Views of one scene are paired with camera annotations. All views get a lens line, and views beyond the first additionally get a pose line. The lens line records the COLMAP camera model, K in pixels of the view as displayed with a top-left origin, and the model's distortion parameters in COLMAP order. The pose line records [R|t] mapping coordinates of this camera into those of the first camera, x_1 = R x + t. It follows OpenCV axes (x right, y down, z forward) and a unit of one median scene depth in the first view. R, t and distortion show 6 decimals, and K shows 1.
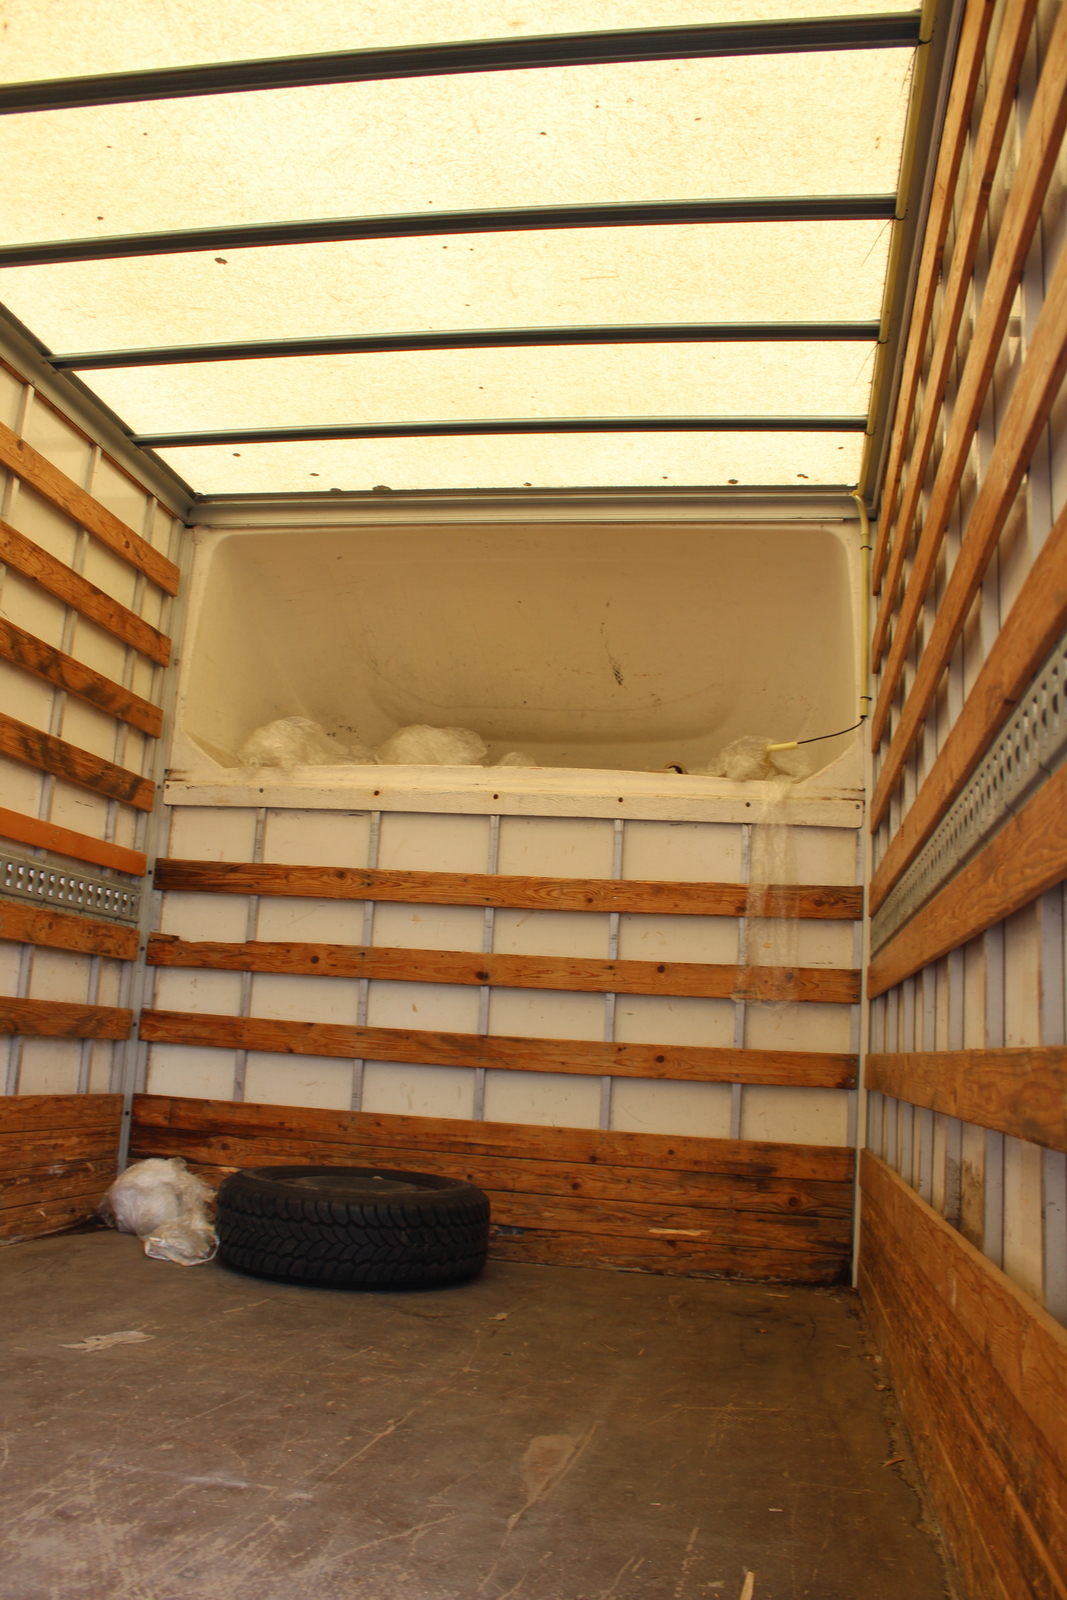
lens RADIAL K [[1339.6, 0, 539.5], [0, 1339.6, 824.6], [0, 0, 1]] dist [-0.165638, 0.155195]
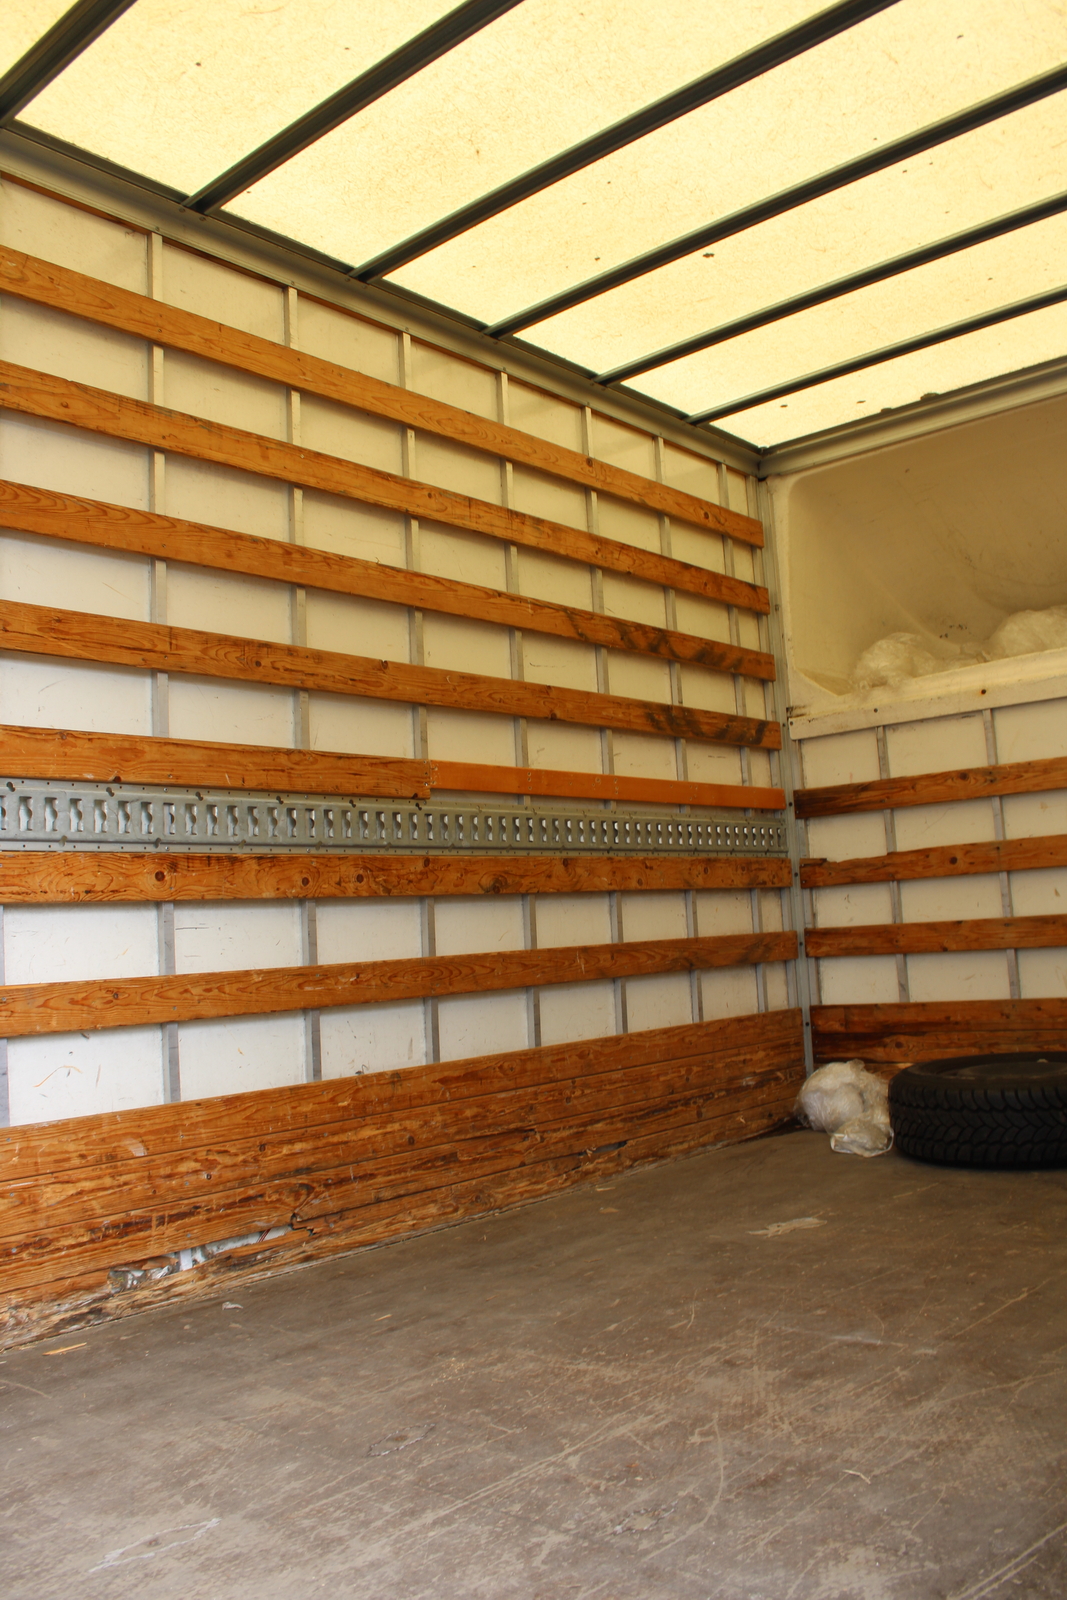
lens RADIAL K [[1339.6, 0, 539.5], [0, 1339.6, 824.6], [0, 0, 1]] dist [-0.165638, 0.155195]
pose [[0.851010, -0.157807, -0.500878, 0.083258], [0.198574, 0.979665, 0.028730, -0.021987], [0.486159, -0.123911, 0.865041, -0.055561]]
